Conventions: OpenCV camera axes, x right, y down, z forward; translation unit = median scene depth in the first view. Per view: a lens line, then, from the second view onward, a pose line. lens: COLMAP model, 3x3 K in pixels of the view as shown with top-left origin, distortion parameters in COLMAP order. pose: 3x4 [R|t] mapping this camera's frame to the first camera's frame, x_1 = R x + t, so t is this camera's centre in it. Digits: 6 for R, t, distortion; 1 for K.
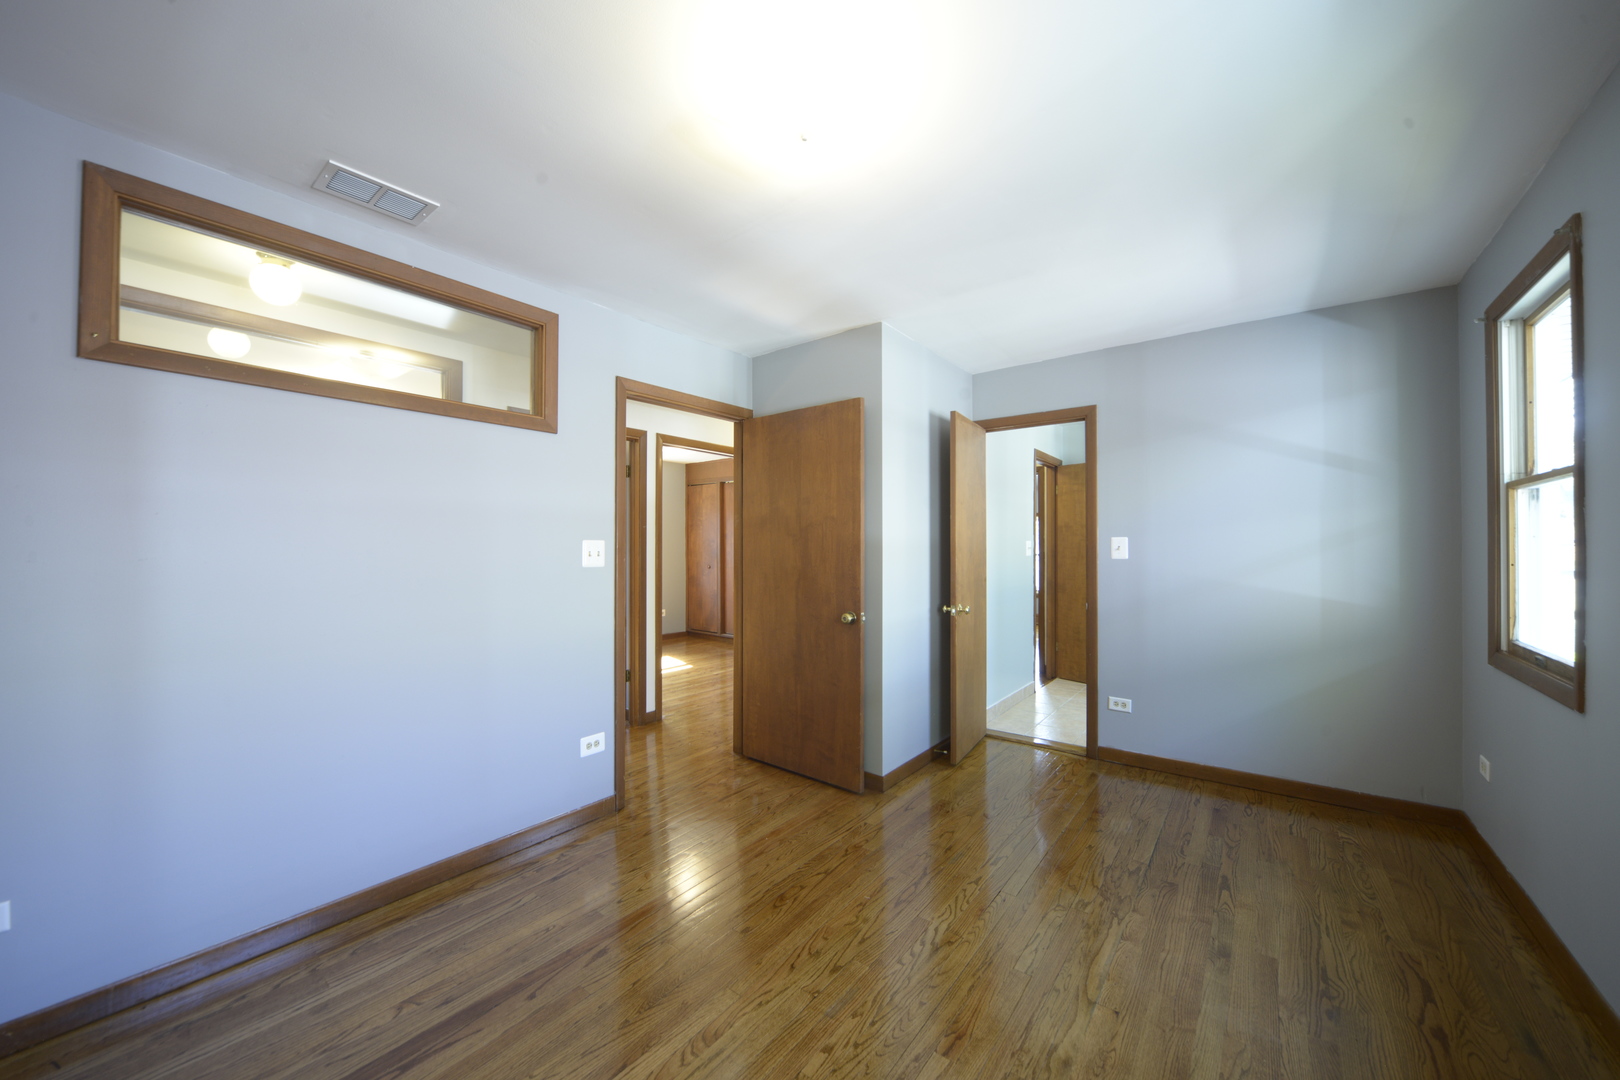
lens RADIAL K [[585.6, 0, 807.1], [0, 585.6, 540.1], [0, 0, 1]] dist [-0.006303, 0.000073]
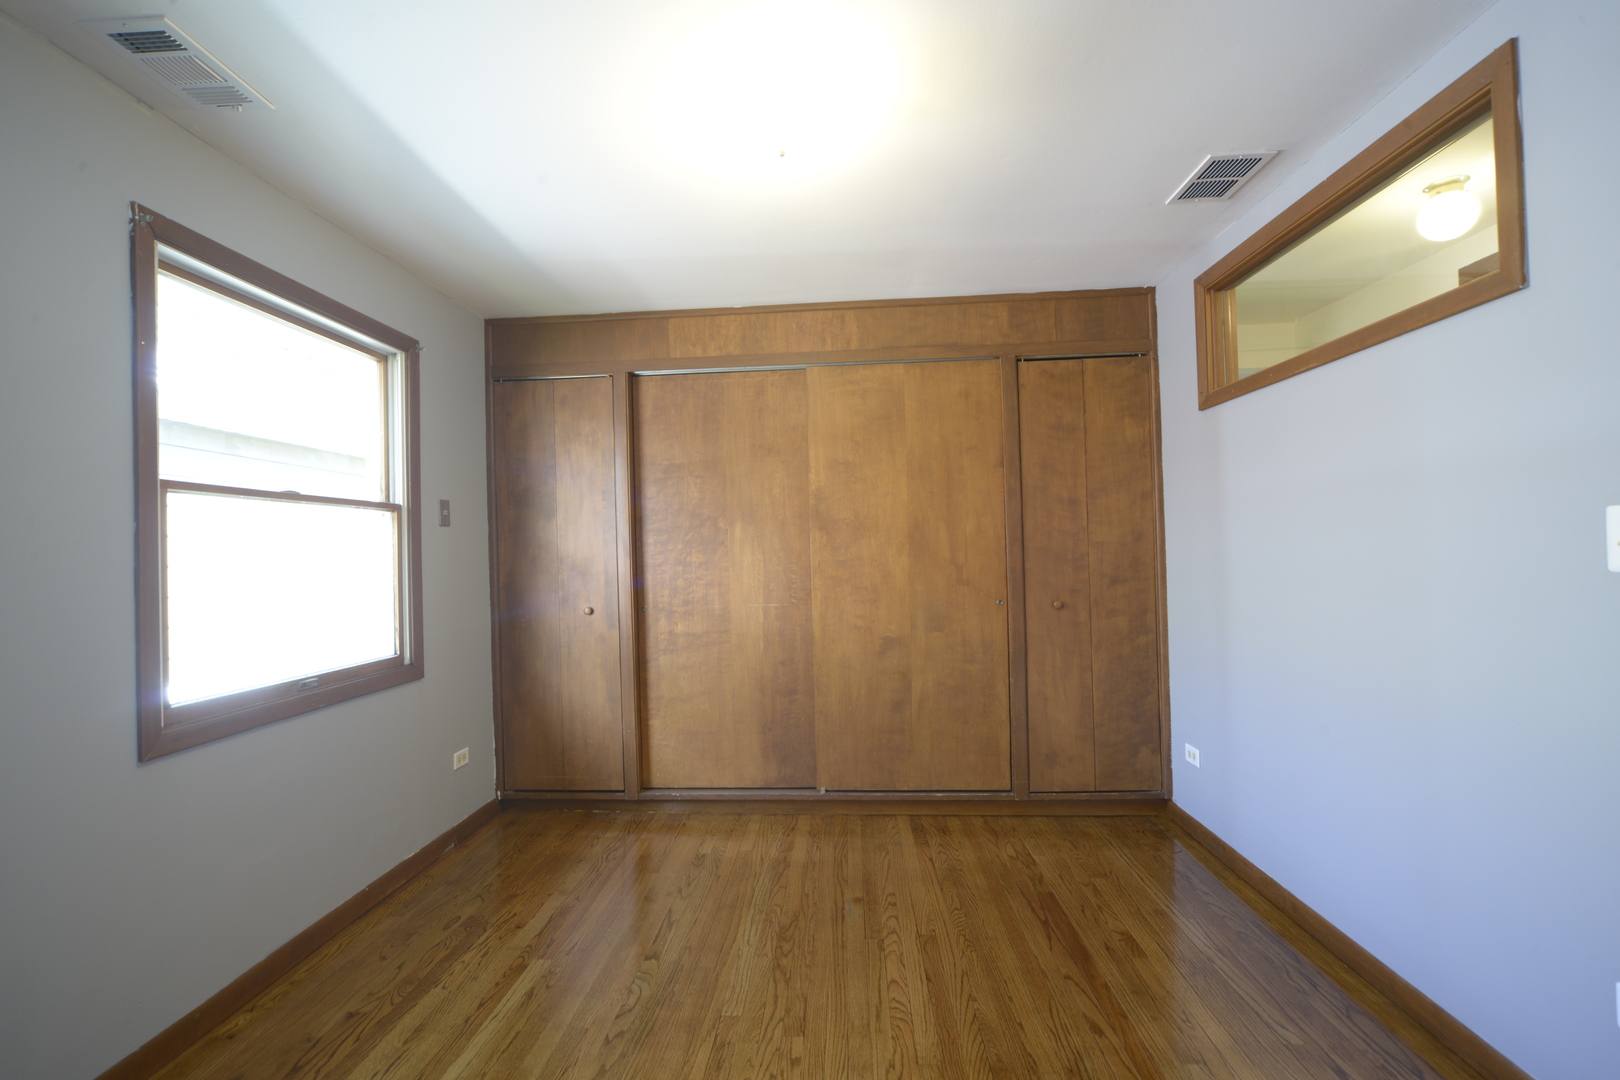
lens RADIAL K [[721.4, 0, 803.4], [0, 721.4, 535.8], [0, 0, 1]] dist [-0.003858, 0.000405]
pose [[-0.823384, 0.017275, -0.567221, 0.627068], [0.034548, 0.999209, -0.019718, 0.013982], [0.566431, -0.035832, -0.823330, 1.836103]]
